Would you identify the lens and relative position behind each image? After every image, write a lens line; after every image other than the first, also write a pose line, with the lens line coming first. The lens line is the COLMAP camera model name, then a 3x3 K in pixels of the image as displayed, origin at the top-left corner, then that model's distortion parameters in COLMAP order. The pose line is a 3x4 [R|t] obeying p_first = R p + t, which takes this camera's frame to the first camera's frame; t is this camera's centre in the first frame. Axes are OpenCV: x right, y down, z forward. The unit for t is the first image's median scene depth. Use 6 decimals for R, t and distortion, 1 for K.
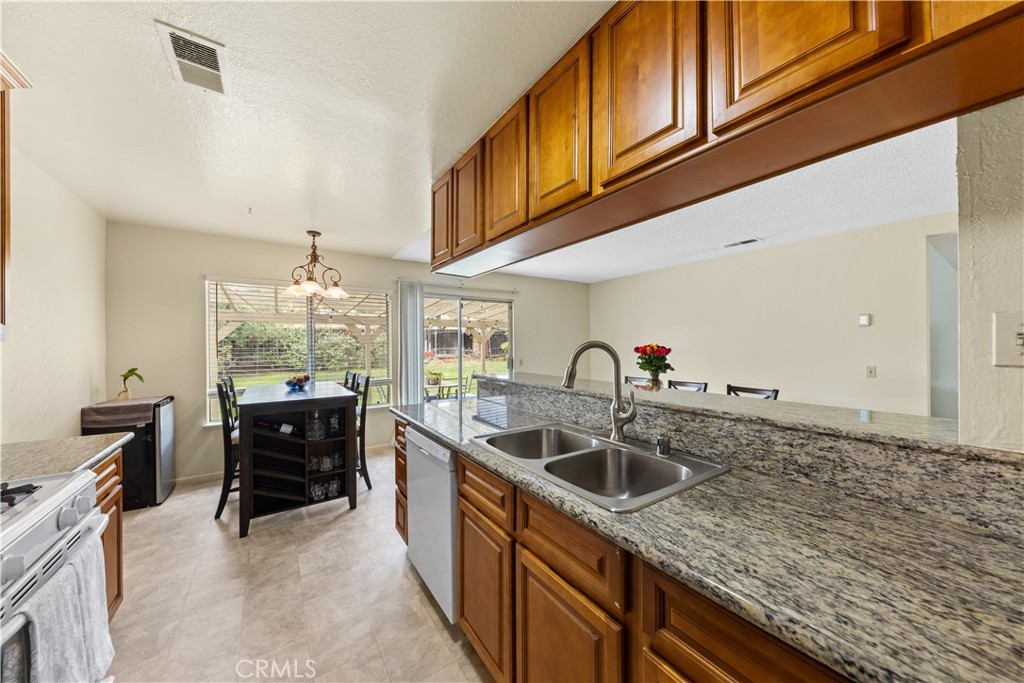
lens RADIAL K [[351.4, 0, 515.4], [0, 351.4, 343.8], [0, 0, 1]] dist [0.013834, -0.005964]
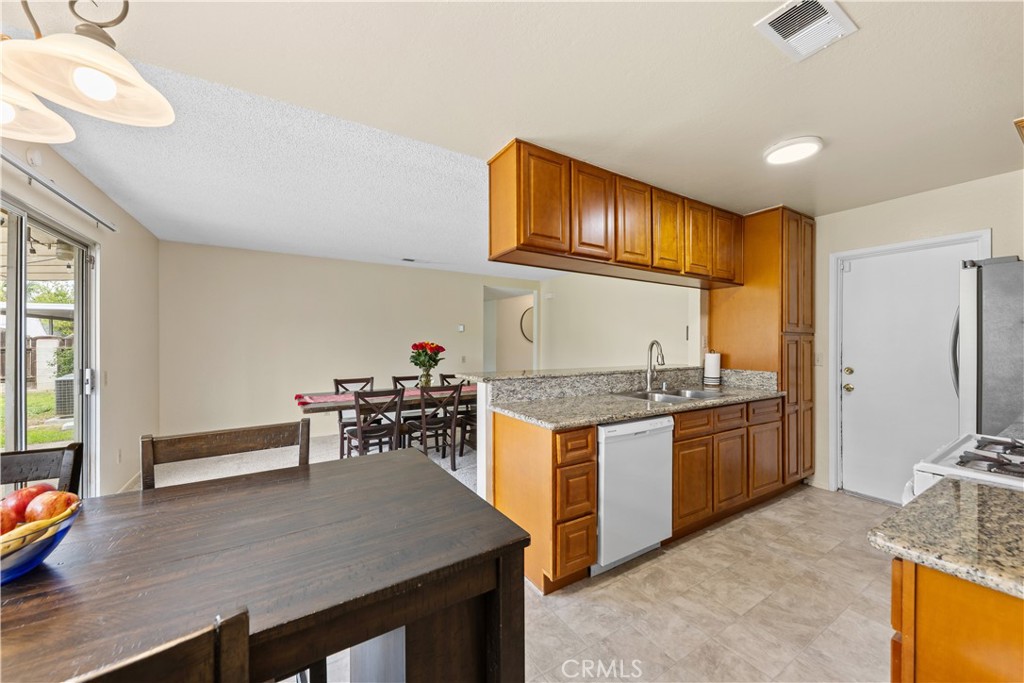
lens RADIAL K [[375.6, 0, 511.1], [0, 375.6, 340.0], [0, 0, 1]] dist [0.019189, -0.010224]
pose [[0.045984, 0.011127, 0.998880, -1.118795], [-0.005099, 0.999928, -0.010904, 0.009466], [-0.998929, -0.004592, 0.046037, 1.011646]]
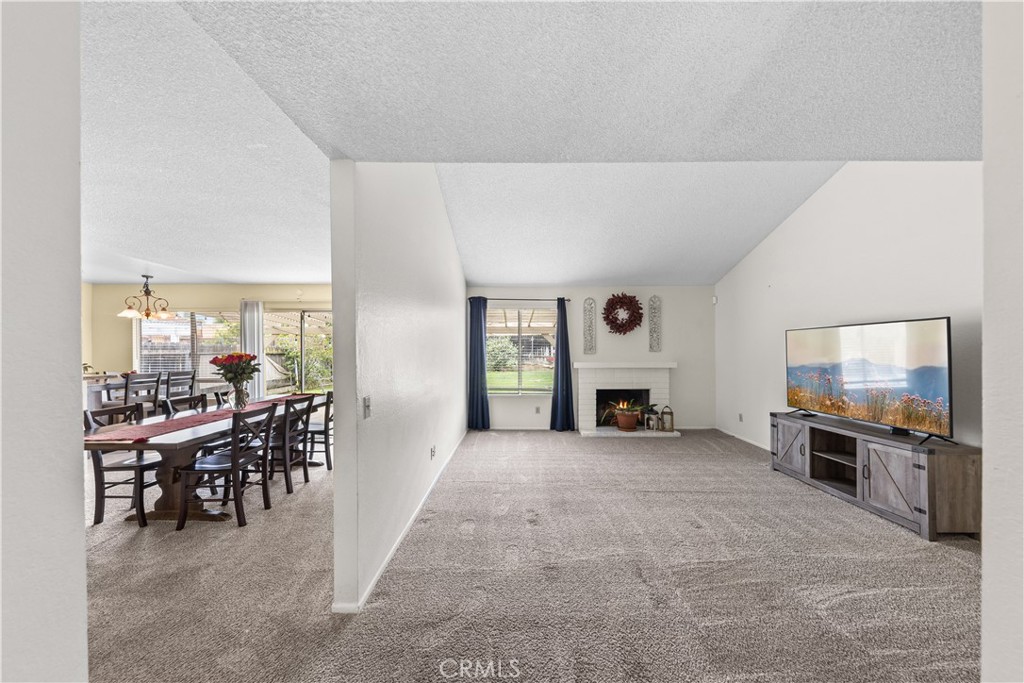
lens RADIAL K [[355.6, 0, 511.9], [0, 355.6, 351.4], [0, 0, 1]] dist [0.000452, -0.000154]
pose [[0.820858, 0.007126, -0.571088, 2.310495], [-0.002597, 0.999958, 0.008744, -0.021901], [0.571127, -0.005694, 0.820842, 0.959018]]
